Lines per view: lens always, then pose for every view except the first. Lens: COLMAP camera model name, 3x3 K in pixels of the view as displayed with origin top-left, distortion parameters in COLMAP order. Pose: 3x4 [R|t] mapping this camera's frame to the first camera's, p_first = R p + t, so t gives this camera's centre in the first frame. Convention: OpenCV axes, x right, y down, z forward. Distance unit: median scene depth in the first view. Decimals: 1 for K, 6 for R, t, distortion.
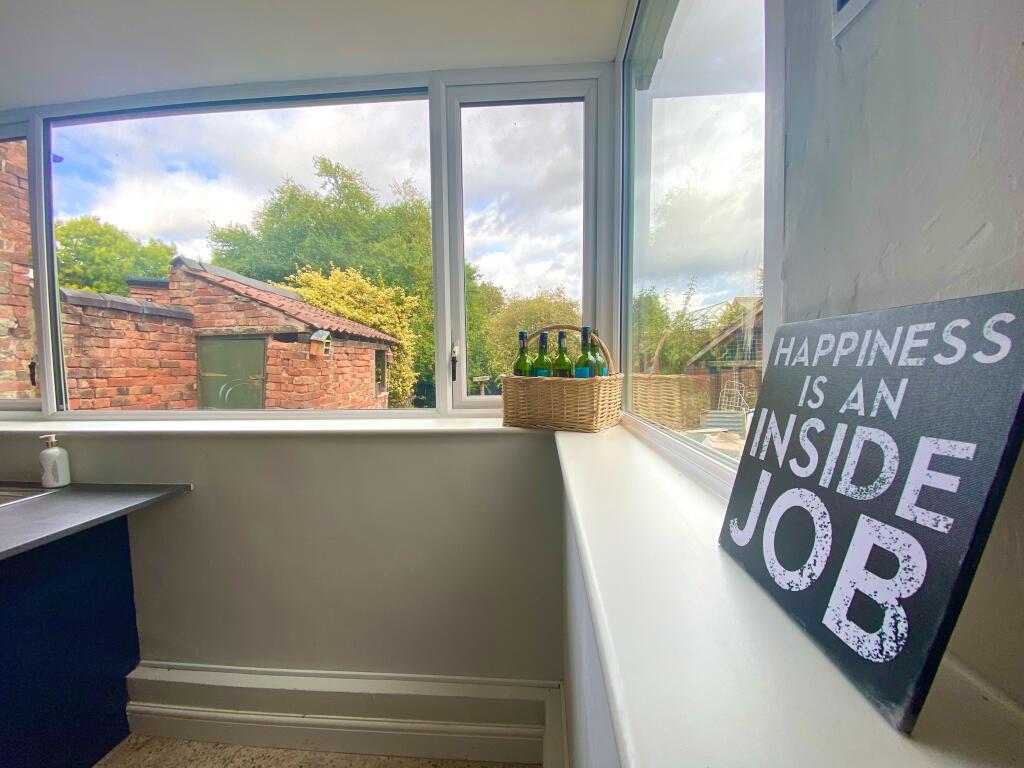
lens RADIAL K [[413.5, 0, 514.8], [0, 413.5, 389.0], [0, 0, 1]] dist [0.027258, -0.023558]
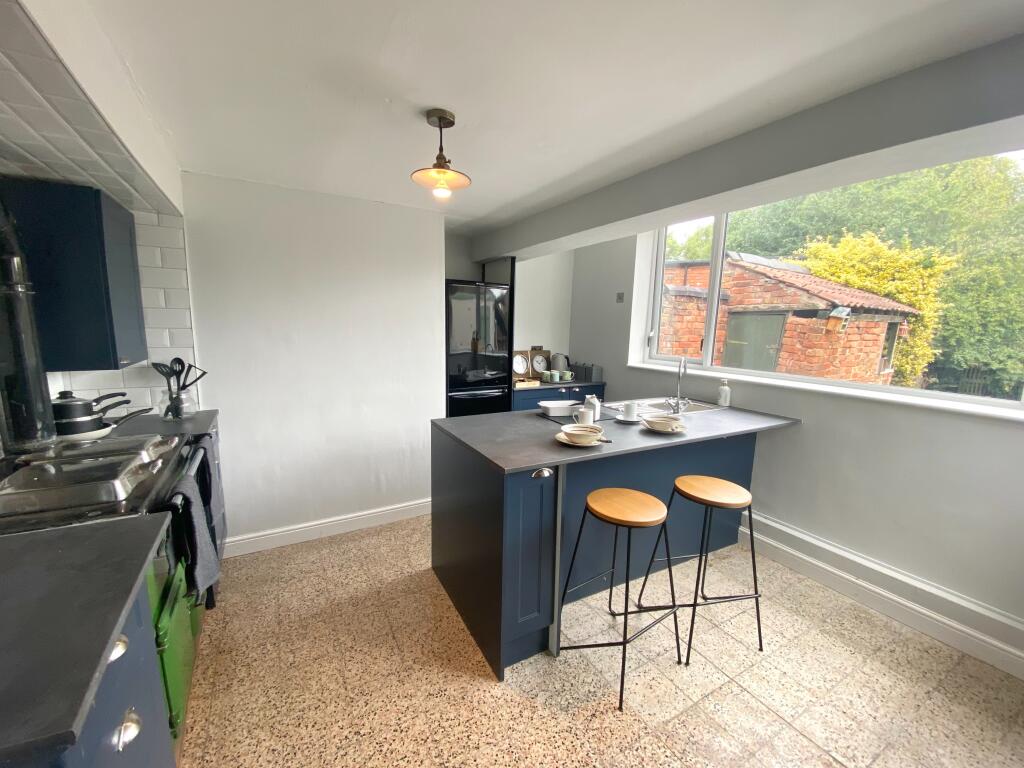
lens RADIAL K [[413.5, 0, 514.8], [0, 413.5, 389.0], [0, 0, 1]] dist [0.027258, -0.023558]
pose [[0.550395, 0.160239, -0.819383, -0.016148], [-0.082655, 0.987046, 0.137507, -0.010497], [0.830803, -0.007957, 0.556510, -0.291782]]
